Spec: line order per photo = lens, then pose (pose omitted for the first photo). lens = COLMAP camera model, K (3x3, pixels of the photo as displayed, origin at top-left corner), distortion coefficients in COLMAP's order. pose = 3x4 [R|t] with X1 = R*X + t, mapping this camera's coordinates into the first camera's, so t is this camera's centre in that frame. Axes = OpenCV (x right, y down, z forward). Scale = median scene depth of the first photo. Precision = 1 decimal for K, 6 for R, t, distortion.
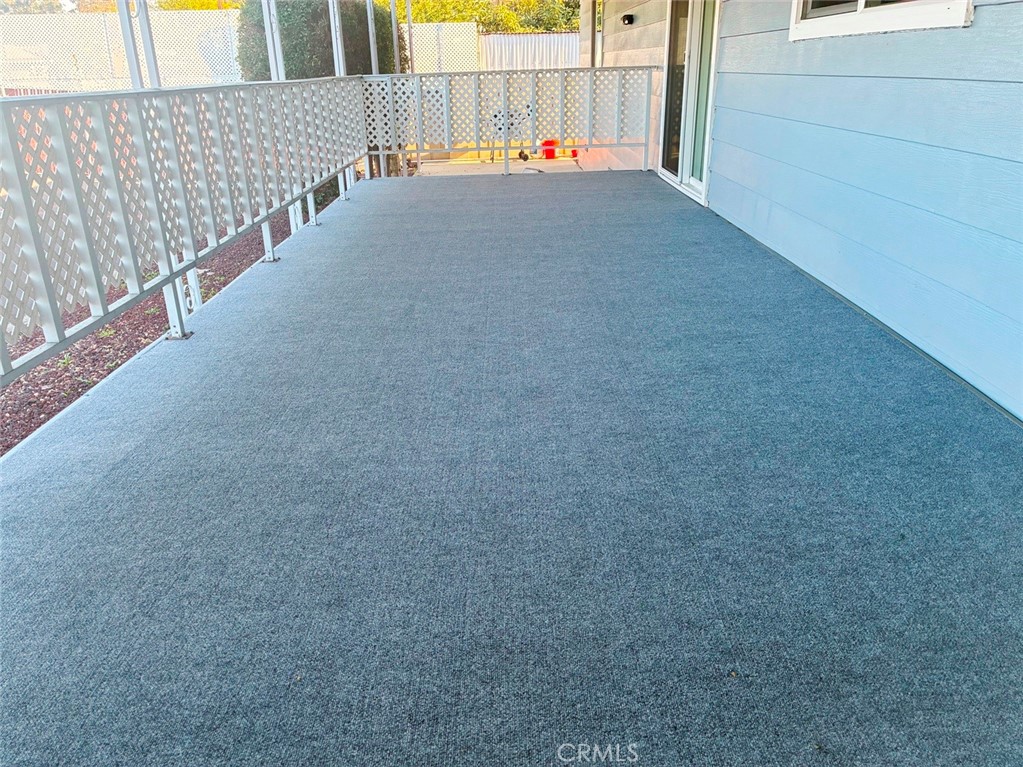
lens RADIAL K [[774.6, 0, 510.0], [0, 774.6, 382.4], [0, 0, 1]] dist [0.048701, -0.064509]
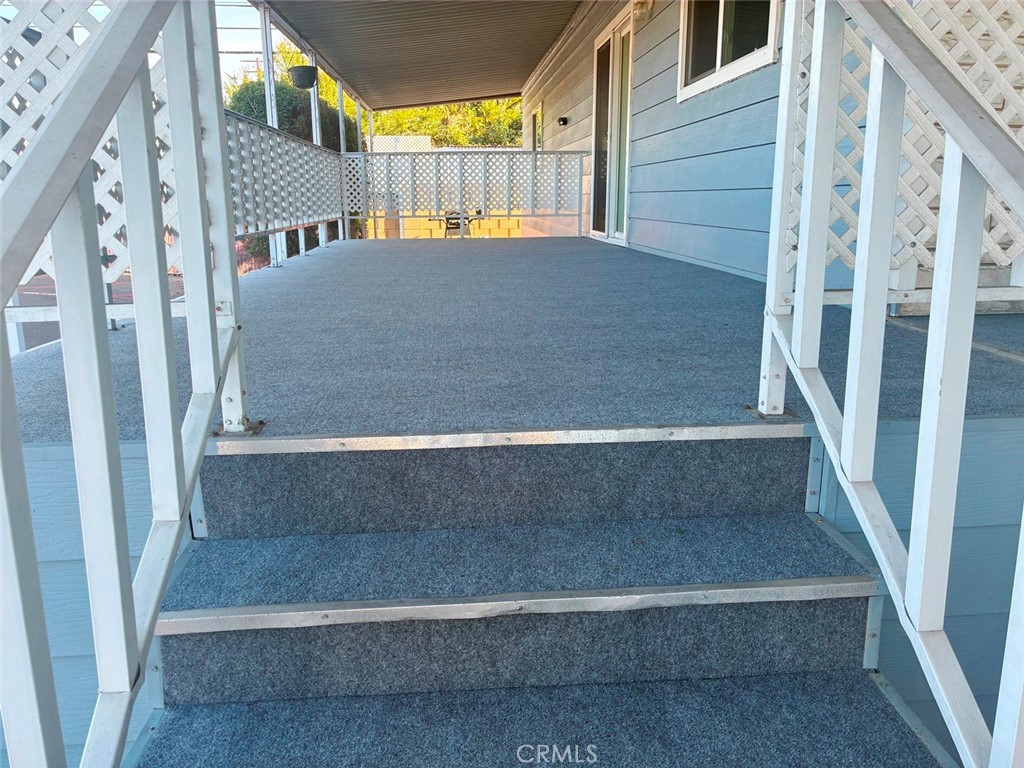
lens RADIAL K [[775.4, 0, 513.0], [0, 775.4, 382.2], [0, 0, 1]] dist [0.048701, -0.064509]
pose [[0.997207, 0.004563, 0.074548, -0.014489], [0.006989, 0.988050, -0.153978, 0.134109], [-0.074360, 0.154069, 0.985258, -0.129567]]
